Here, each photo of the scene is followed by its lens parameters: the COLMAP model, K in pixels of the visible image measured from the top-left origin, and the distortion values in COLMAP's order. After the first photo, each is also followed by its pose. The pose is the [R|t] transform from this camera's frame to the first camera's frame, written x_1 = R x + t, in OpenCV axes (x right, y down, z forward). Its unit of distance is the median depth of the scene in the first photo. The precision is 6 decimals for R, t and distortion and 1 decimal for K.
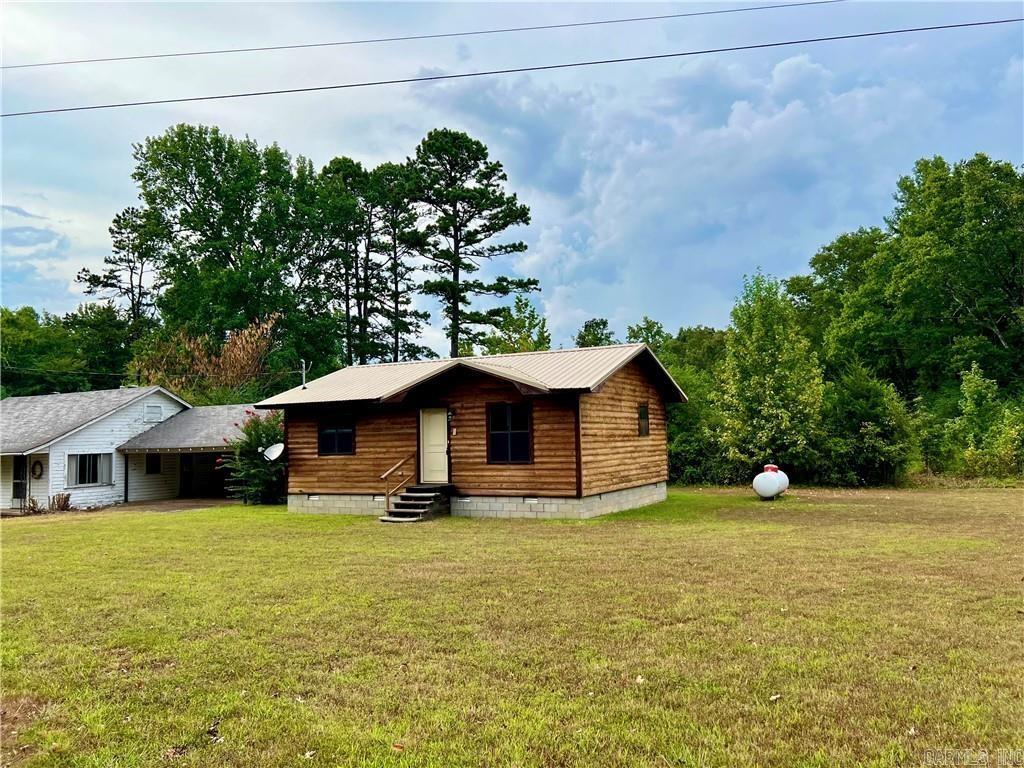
lens RADIAL K [[762.7, 0, 512.0], [0, 762.7, 384.0], [0, 0, 1]] dist [0.090697, -0.095420]
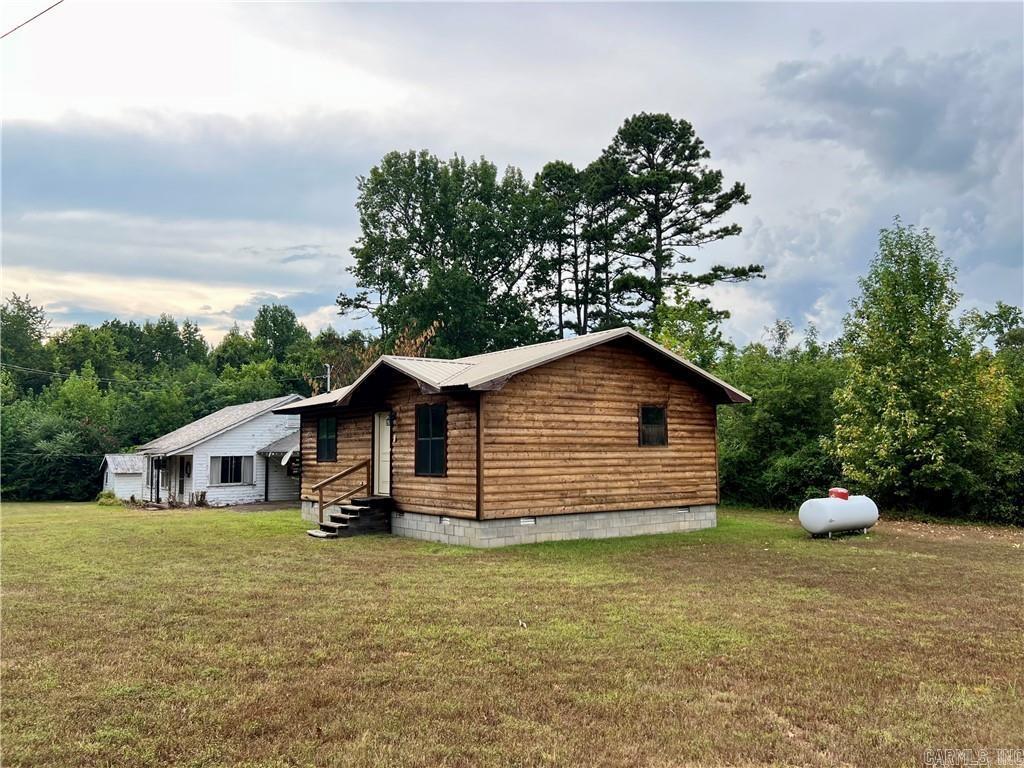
lens RADIAL K [[762.7, 0, 512.0], [0, 762.7, 384.0], [0, 0, 1]] dist [0.090697, -0.095420]
pose [[0.905283, -0.022916, -0.424190, 0.396129], [0.018638, 0.999725, -0.014231, 0.013817], [0.424400, 0.004977, 0.905461, 0.236687]]
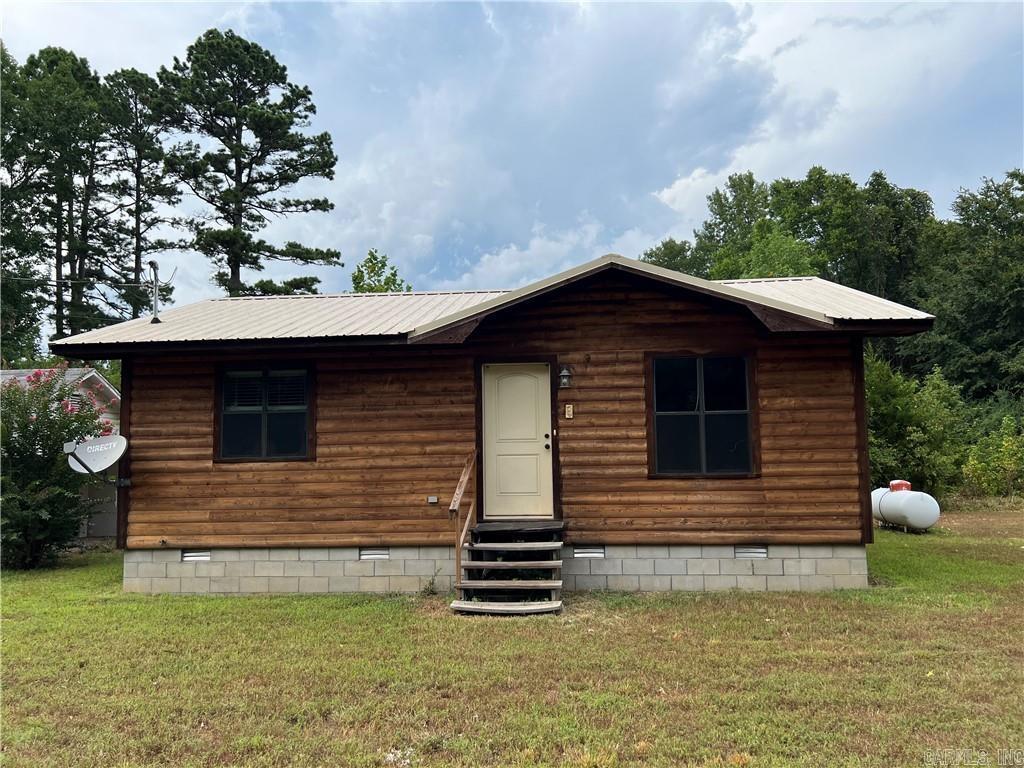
lens RADIAL K [[779.3, 0, 512.0], [0, 779.3, 384.0], [0, 0, 1]] dist [0.082515, -0.095195]
pose [[0.924958, 0.044445, 0.377462, -0.274815], [-0.033389, 0.998802, -0.035787, 0.059496], [-0.378600, 0.020498, 0.925333, 0.518827]]
